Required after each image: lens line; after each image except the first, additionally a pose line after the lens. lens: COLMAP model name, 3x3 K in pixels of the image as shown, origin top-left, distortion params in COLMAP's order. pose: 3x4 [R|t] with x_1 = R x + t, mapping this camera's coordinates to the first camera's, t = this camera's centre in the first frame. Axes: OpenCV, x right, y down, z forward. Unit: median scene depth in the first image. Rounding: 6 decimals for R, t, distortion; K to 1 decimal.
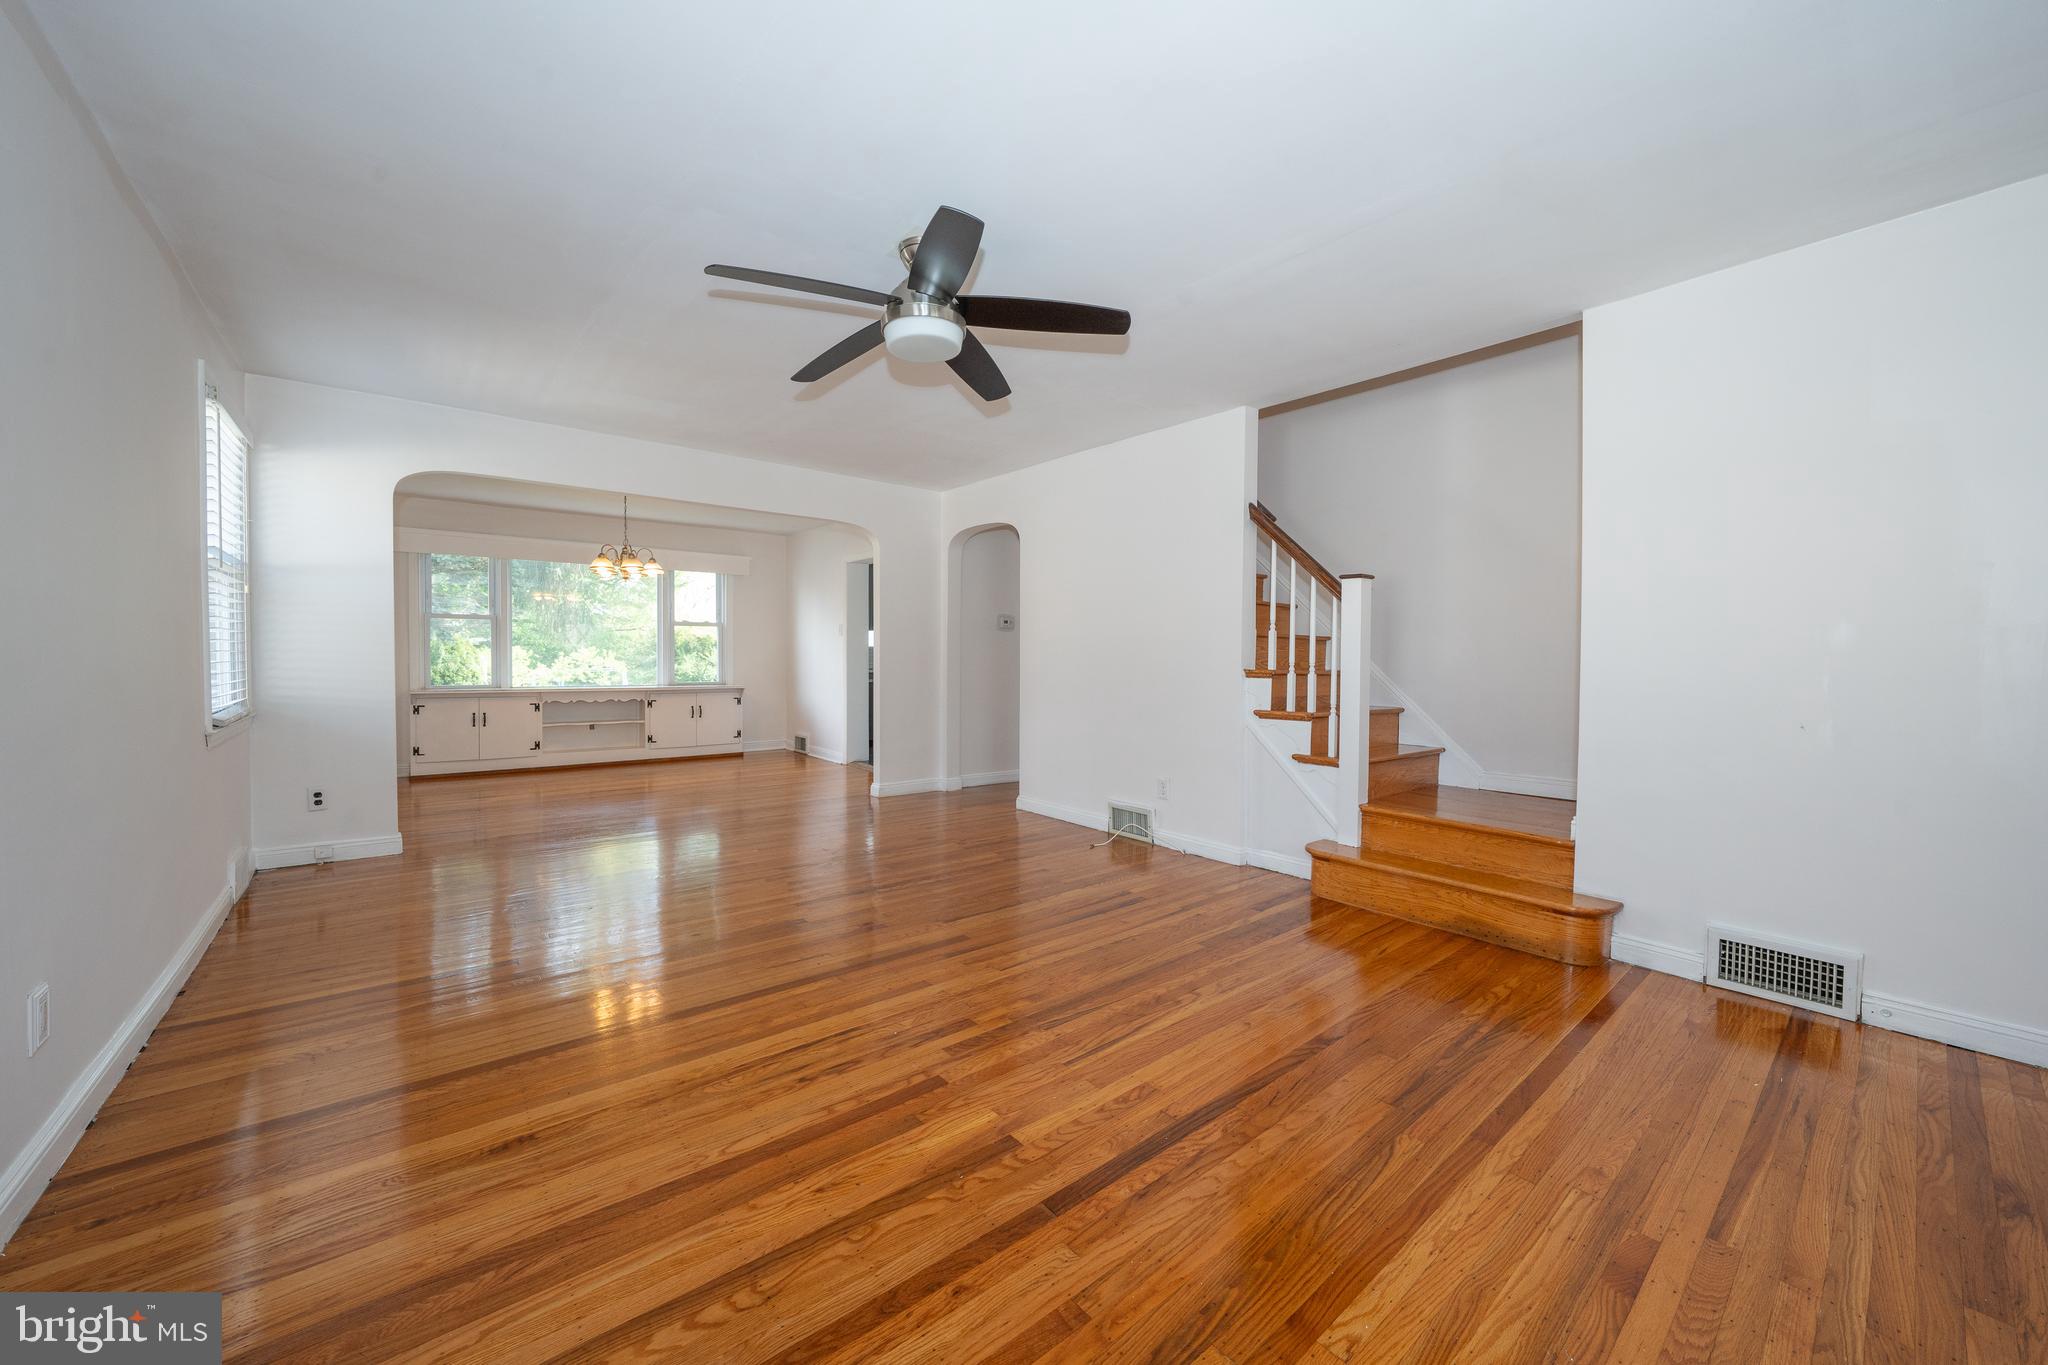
lens RADIAL K [[764.0, 0, 1021.9], [0, 764.0, 672.5], [0, 0, 1]] dist [-0.015750, 0.000290]
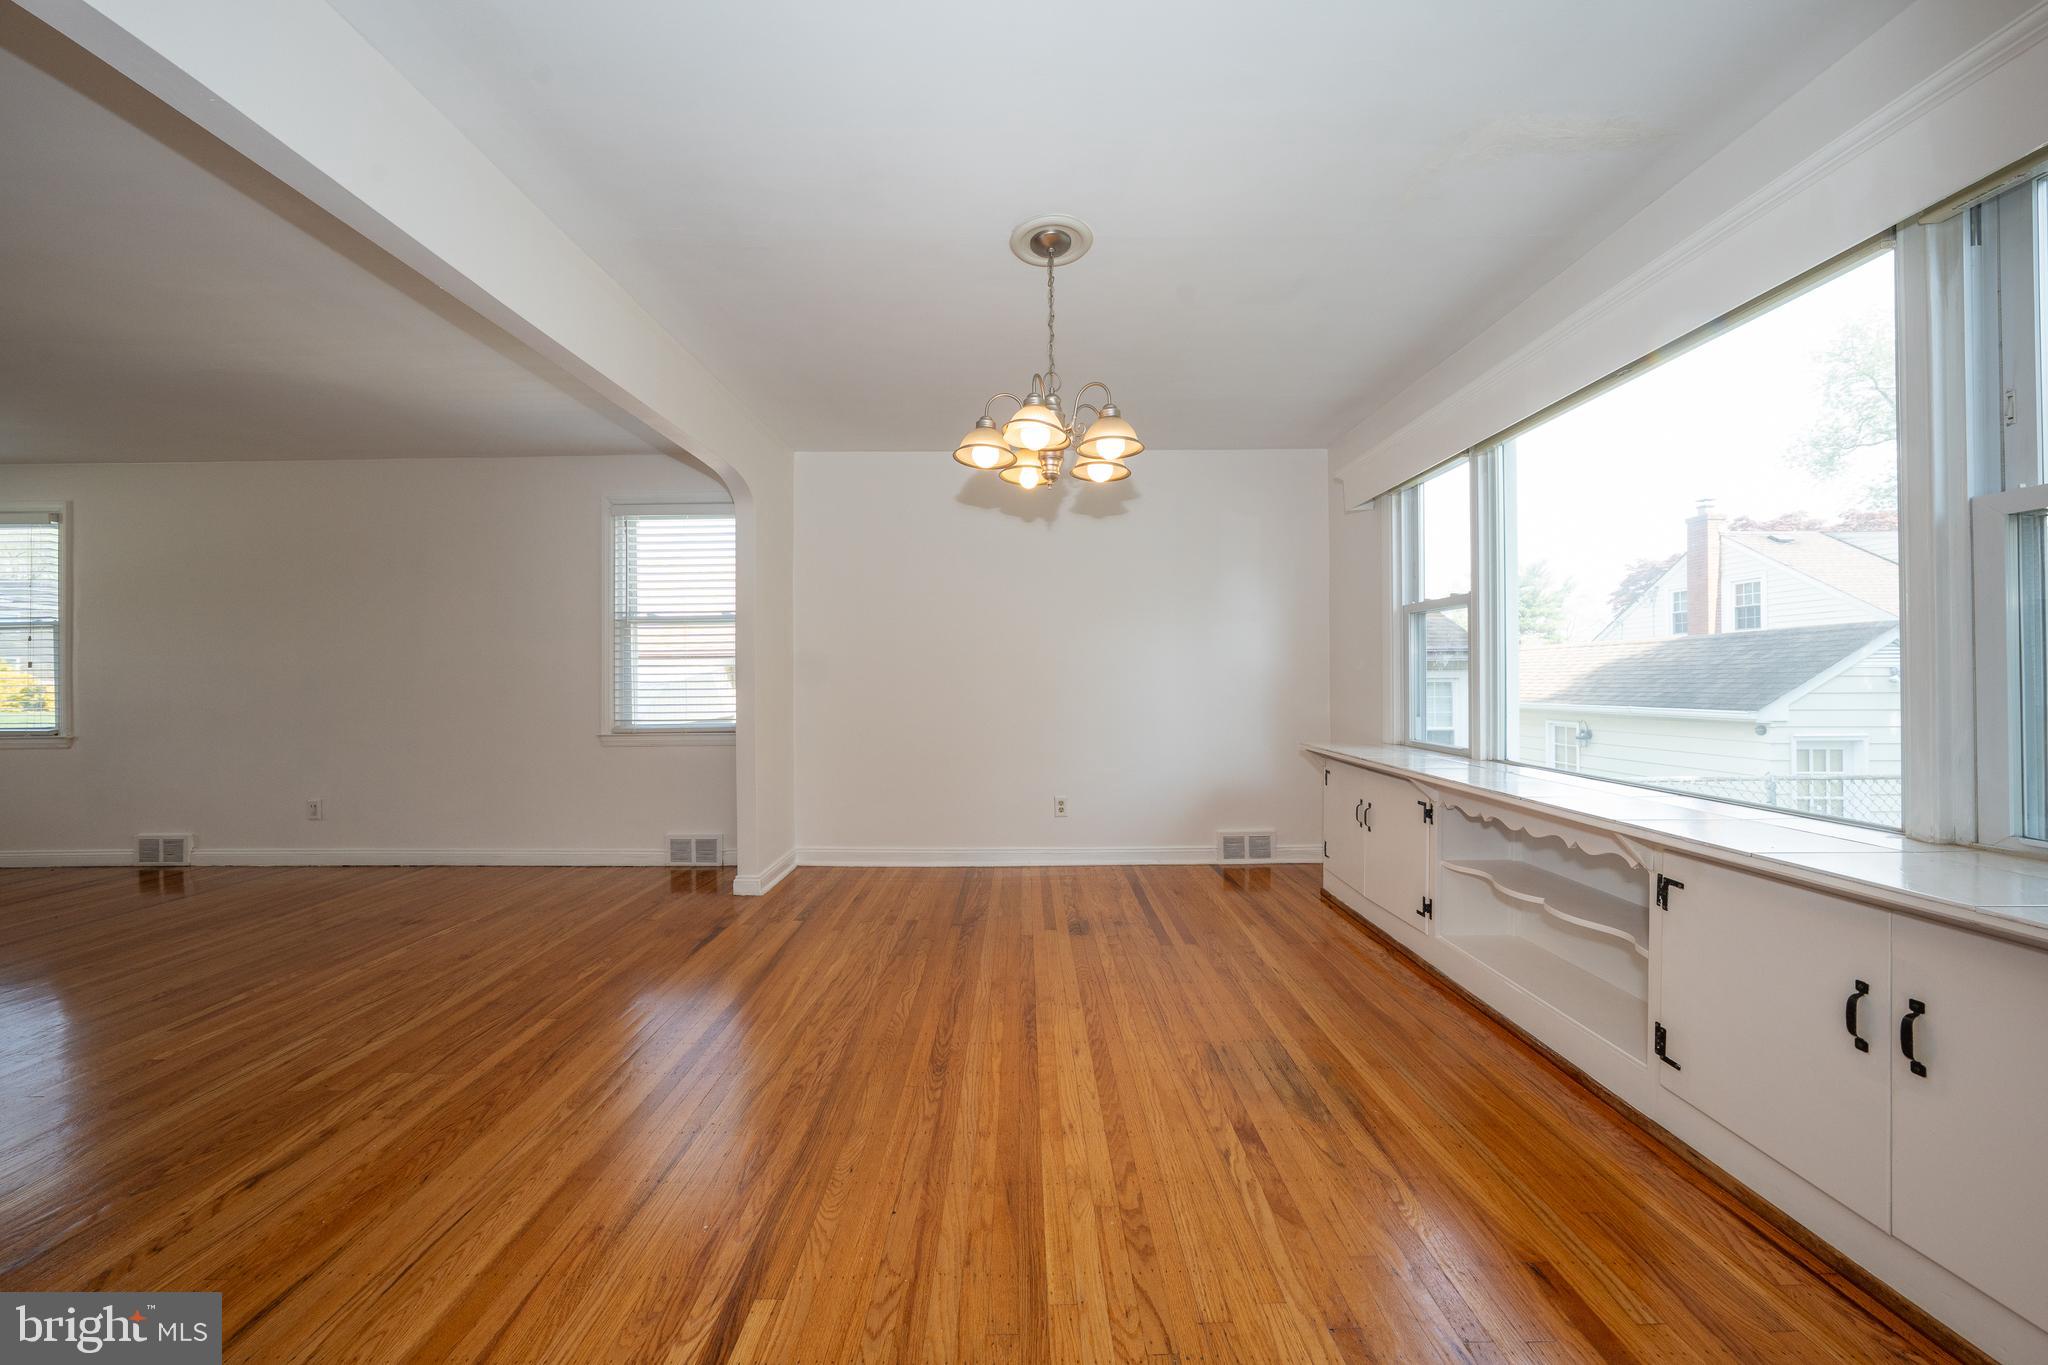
lens RADIAL K [[704.7, 0, 1025.2], [0, 704.7, 677.2], [0, 0, 1]] dist [-0.028051, 0.005594]
pose [[-0.633186, -0.004467, -0.773987, -0.385639], [-0.015006, 0.999866, 0.006506, -0.043813], [0.773855, 0.015734, -0.633168, 1.877641]]
